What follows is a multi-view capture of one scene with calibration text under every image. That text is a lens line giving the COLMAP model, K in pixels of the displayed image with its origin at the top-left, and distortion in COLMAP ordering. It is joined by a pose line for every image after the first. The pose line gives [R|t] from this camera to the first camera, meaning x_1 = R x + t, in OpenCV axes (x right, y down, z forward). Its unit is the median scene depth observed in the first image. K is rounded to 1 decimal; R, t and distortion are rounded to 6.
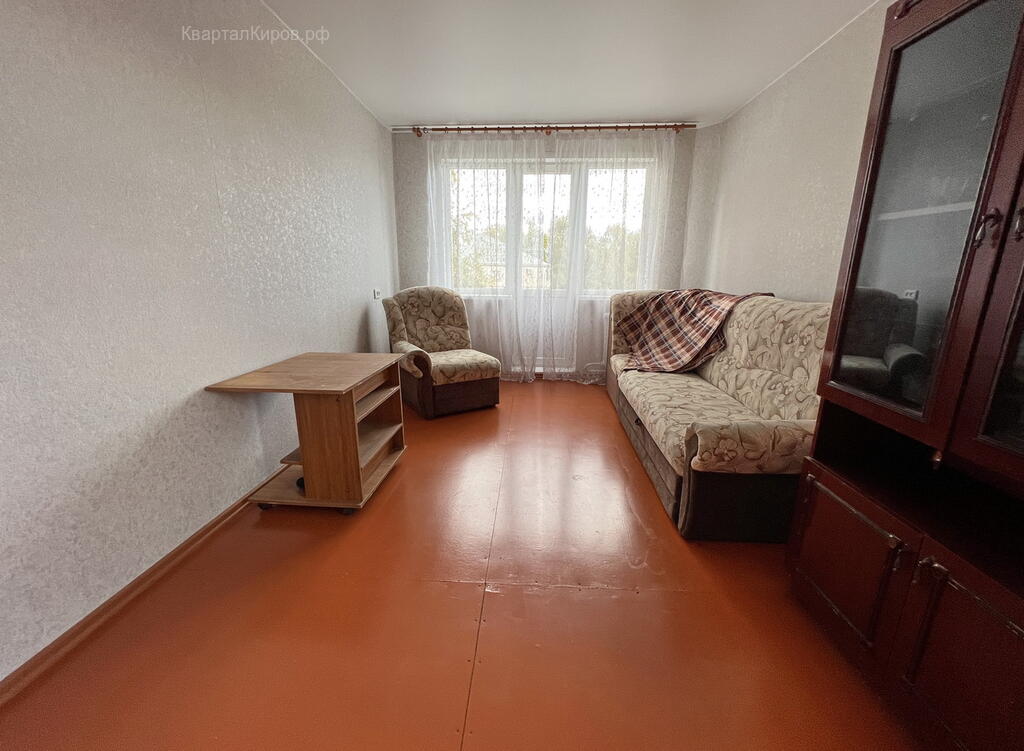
lens RADIAL K [[422.9, 0, 512.0], [0, 422.9, 375.5], [0, 0, 1]] dist [0.000102, 0.000260]
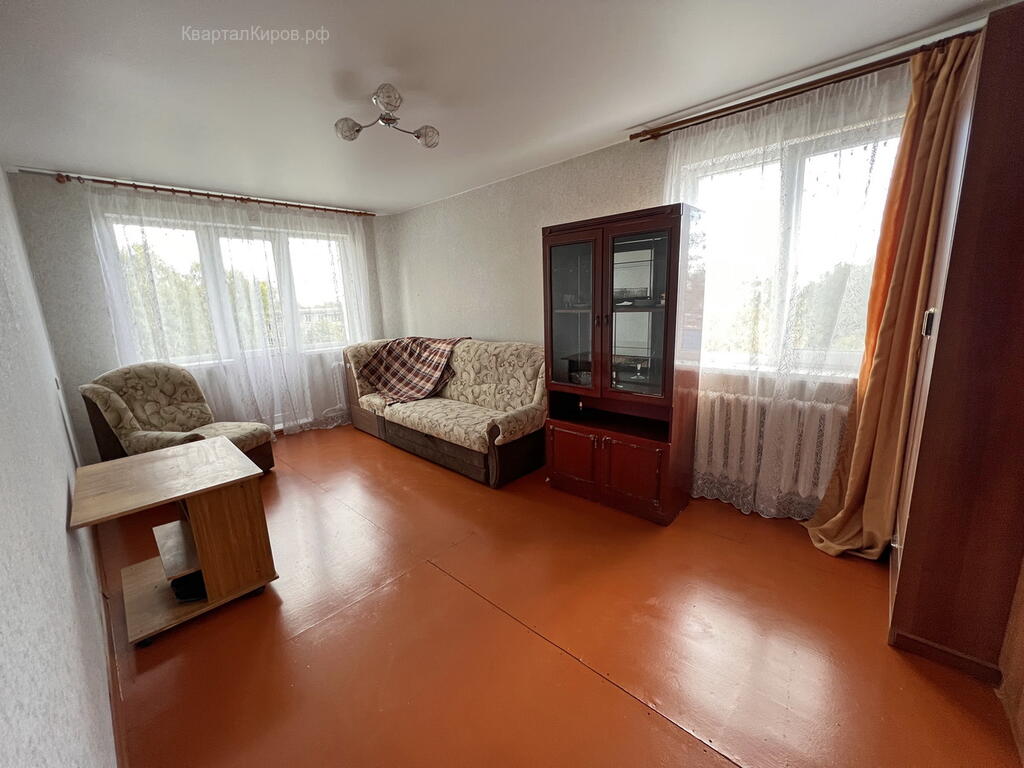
lens RADIAL K [[406.7, 0, 512.9], [0, 406.7, 384.4], [0, 0, 1]] dist [-0.000564, -0.000192]
pose [[0.644278, -0.186121, 0.741798, -0.358535], [0.224214, 0.973284, 0.049465, -0.045411], [-0.731187, 0.134452, 0.668796, -0.102917]]
